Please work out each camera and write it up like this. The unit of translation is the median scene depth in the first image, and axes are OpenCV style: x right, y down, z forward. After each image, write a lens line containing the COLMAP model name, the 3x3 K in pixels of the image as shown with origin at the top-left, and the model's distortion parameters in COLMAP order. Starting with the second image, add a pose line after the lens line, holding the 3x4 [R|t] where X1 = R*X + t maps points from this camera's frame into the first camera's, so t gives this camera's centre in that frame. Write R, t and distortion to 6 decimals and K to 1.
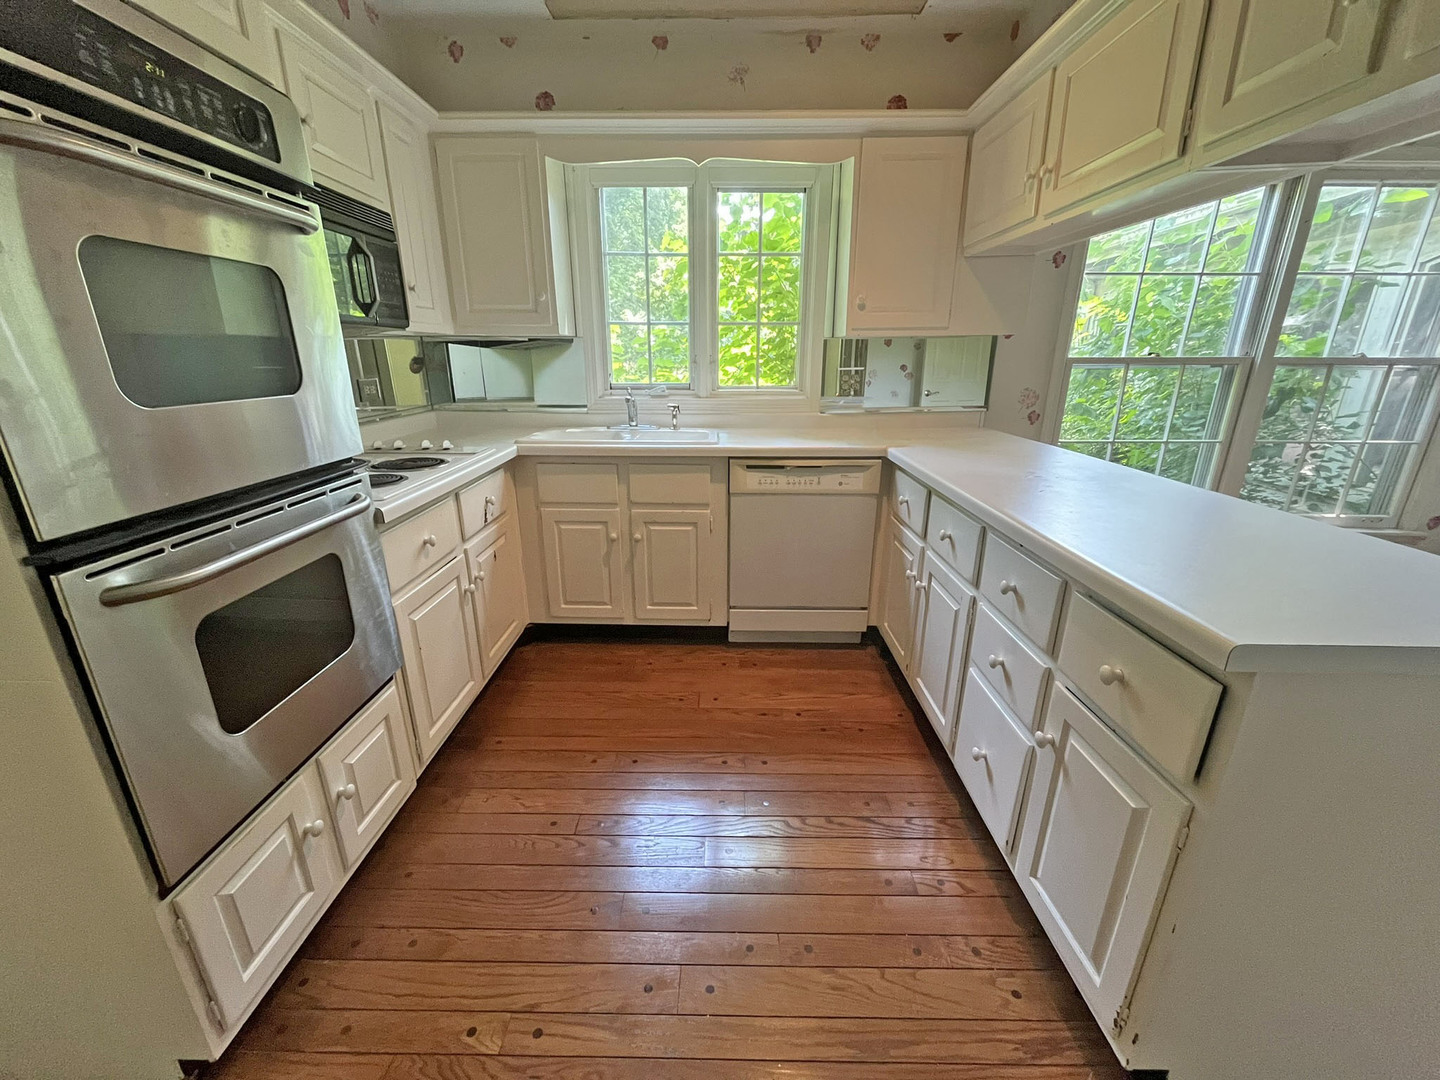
lens RADIAL K [[581.8, 0, 720.0], [0, 581.8, 540.0], [0, 0, 1]] dist [-0.002829, 0.000202]
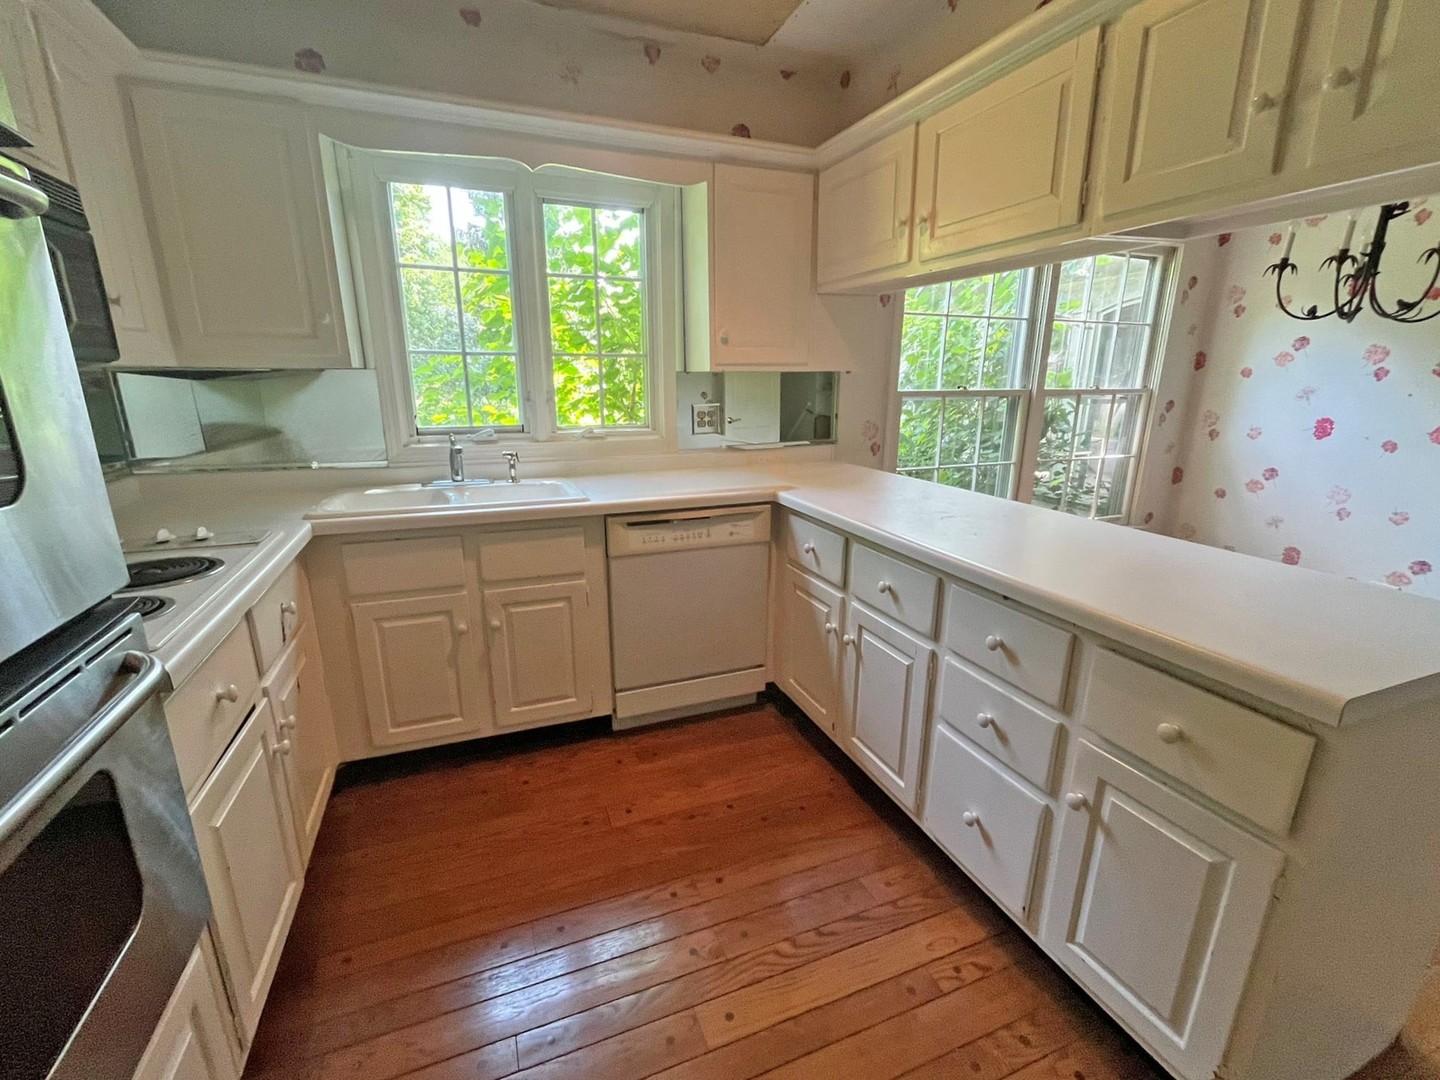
lens RADIAL K [[620.8, 0, 721.5], [0, 620.8, 542.3], [0, 0, 1]] dist [-0.007922, 0.000754]
pose [[0.925677, -0.095324, 0.366107, -0.159436], [0.112128, 0.993383, -0.024859, -0.061750], [-0.361315, 0.064063, 0.930241, 0.111279]]
